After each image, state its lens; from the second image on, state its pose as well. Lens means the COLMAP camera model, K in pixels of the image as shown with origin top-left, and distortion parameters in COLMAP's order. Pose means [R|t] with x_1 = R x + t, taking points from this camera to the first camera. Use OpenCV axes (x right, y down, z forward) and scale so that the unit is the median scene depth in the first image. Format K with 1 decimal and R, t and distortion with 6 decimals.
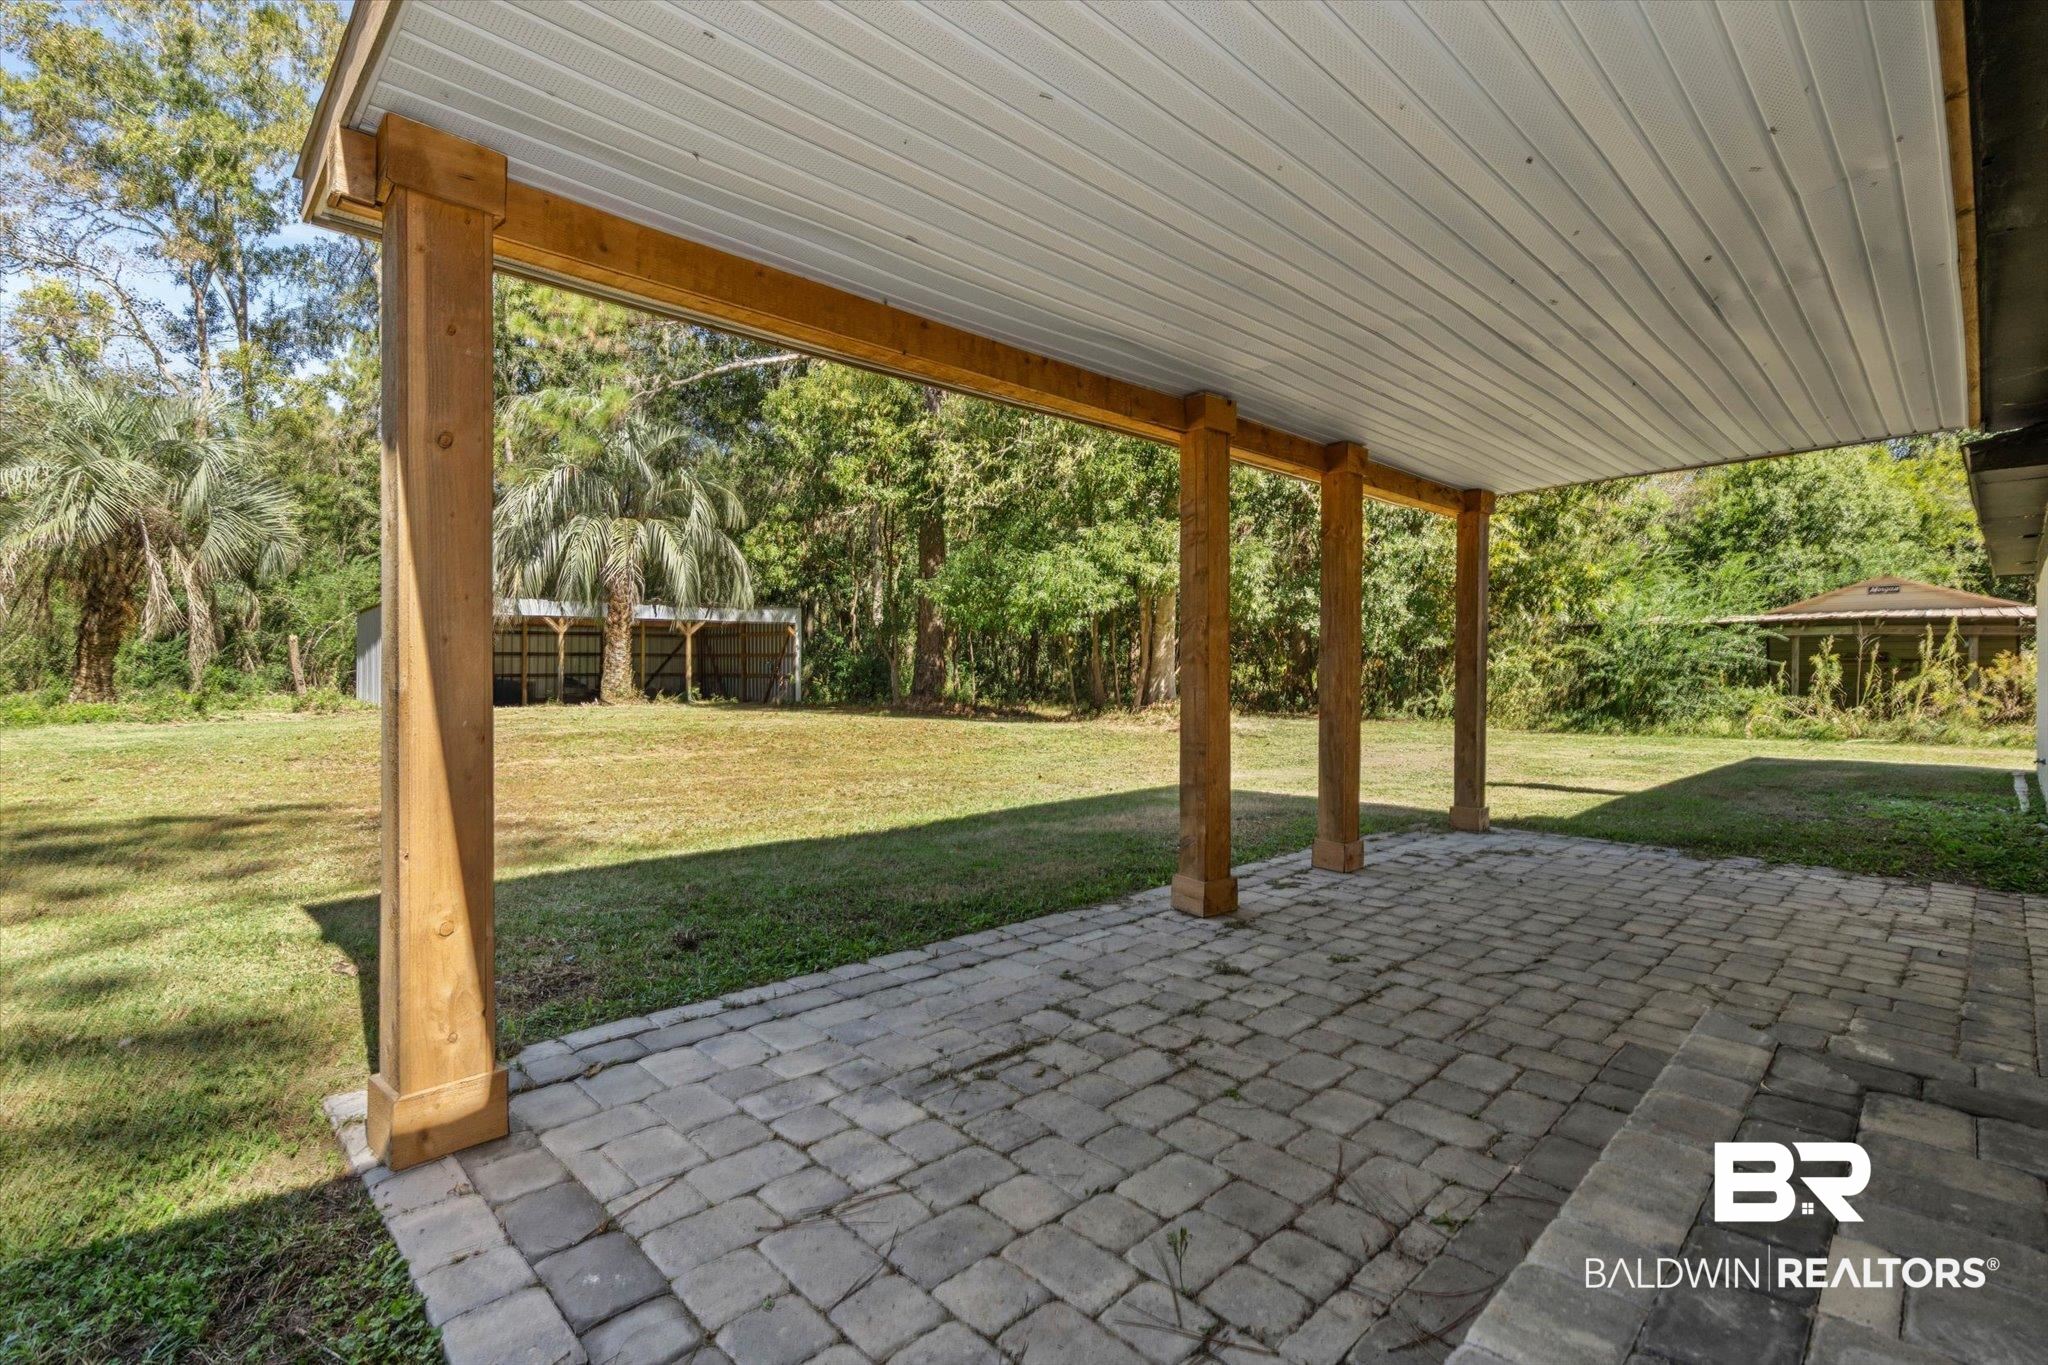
lens RADIAL K [[941.5, 0, 1027.8], [0, 941.5, 676.5], [0, 0, 1]] dist [-0.001185, 0.001305]
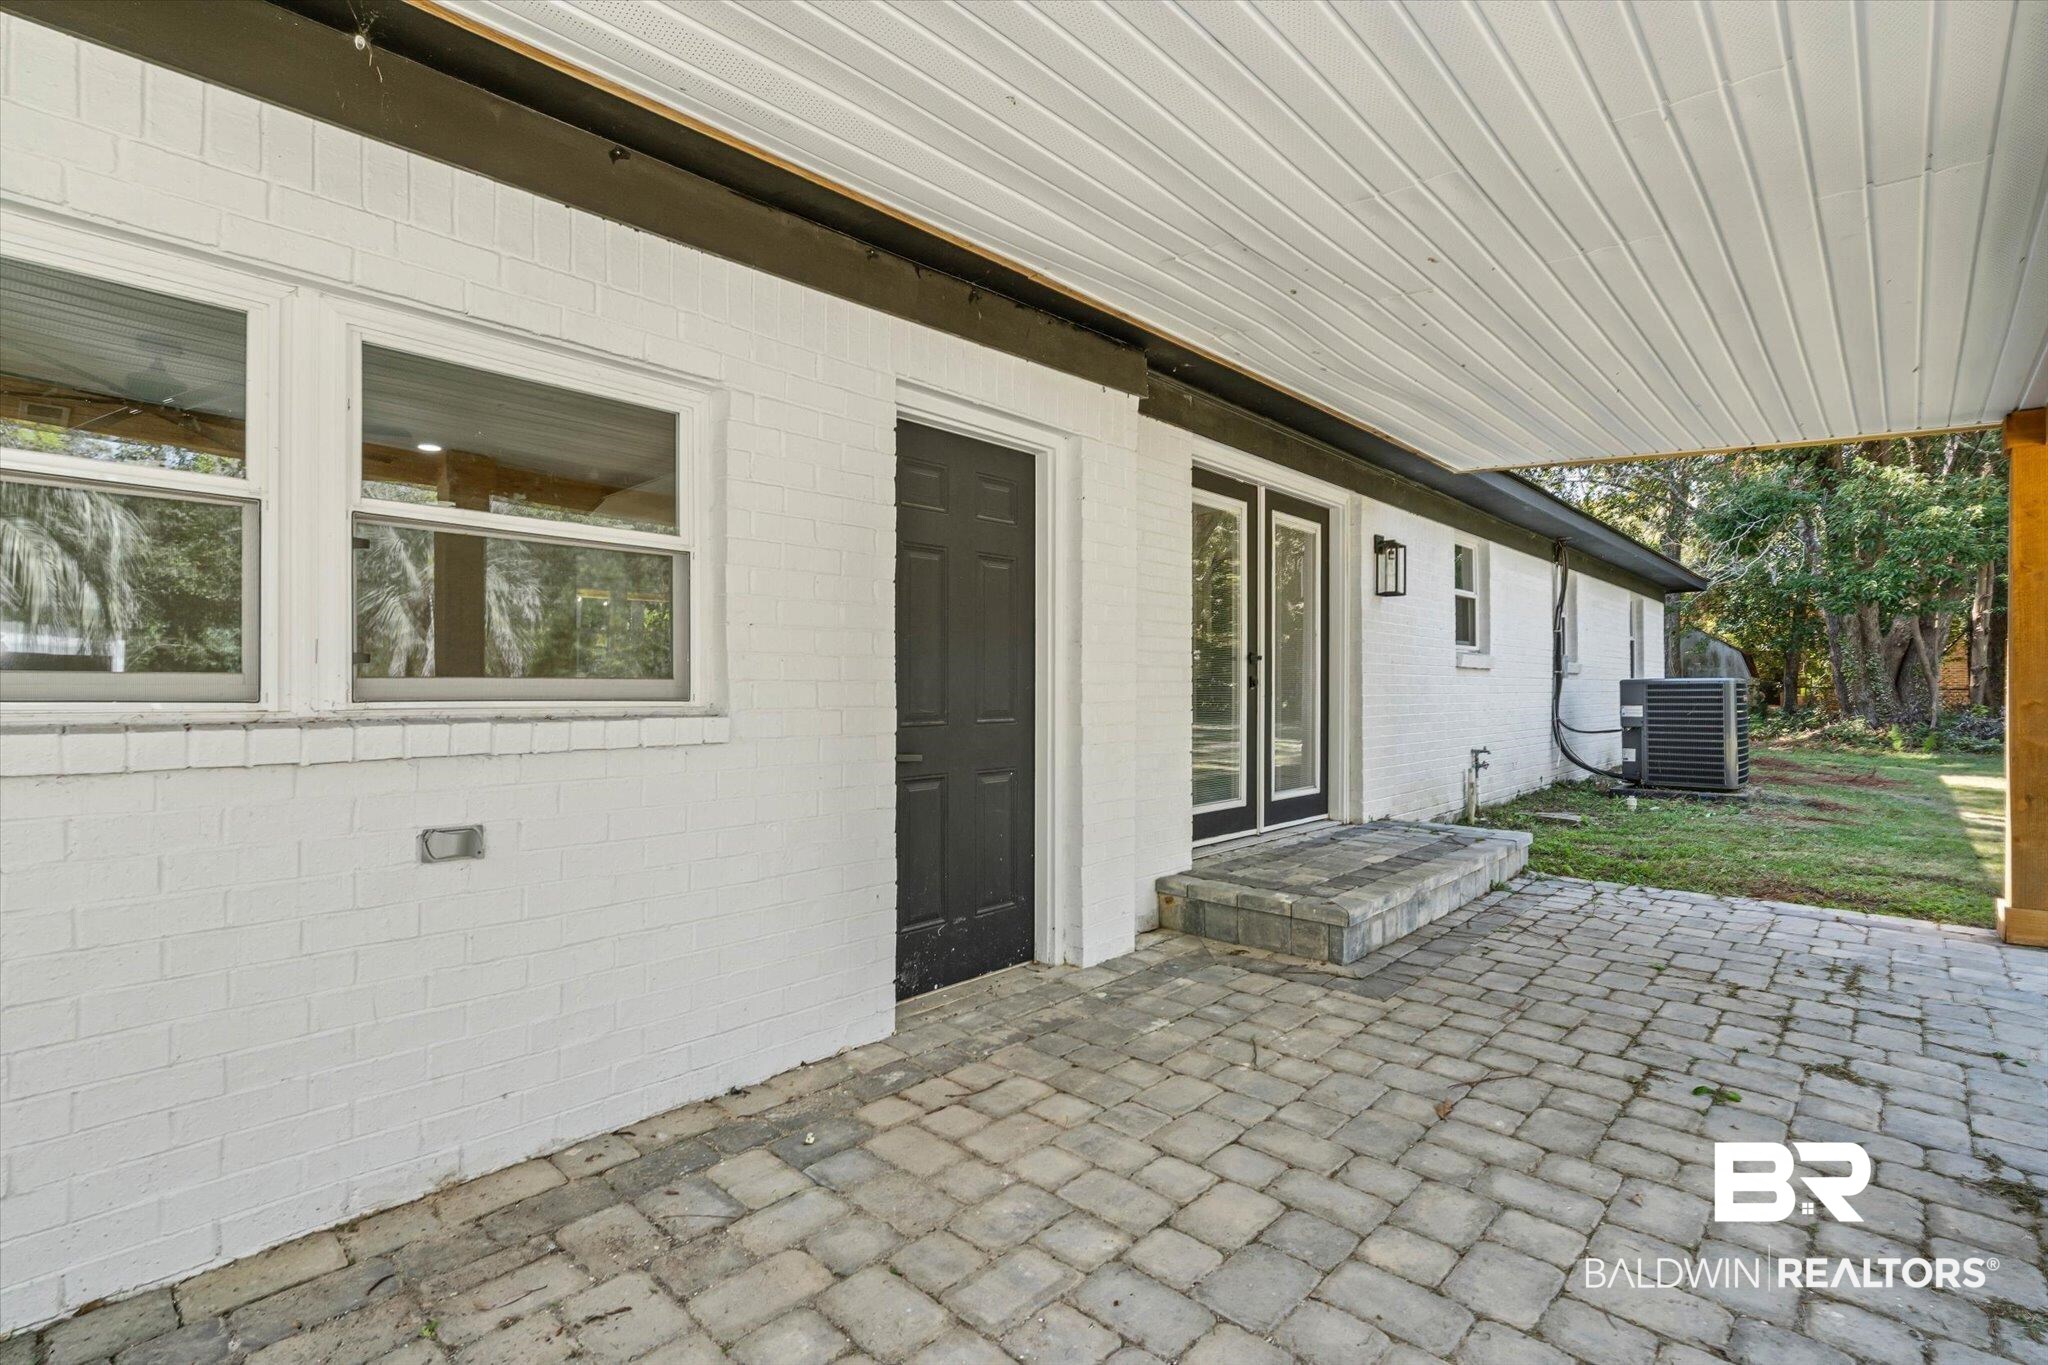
lens RADIAL K [[941.5, 0, 1017.2], [0, 941.5, 680.3], [0, 0, 1]] dist [-0.001185, 0.001305]
pose [[-0.999274, -0.010940, -0.036499, 1.027106], [-0.011136, 0.999925, 0.005167, -0.014973], [0.036440, 0.005570, -0.999320, 1.939485]]
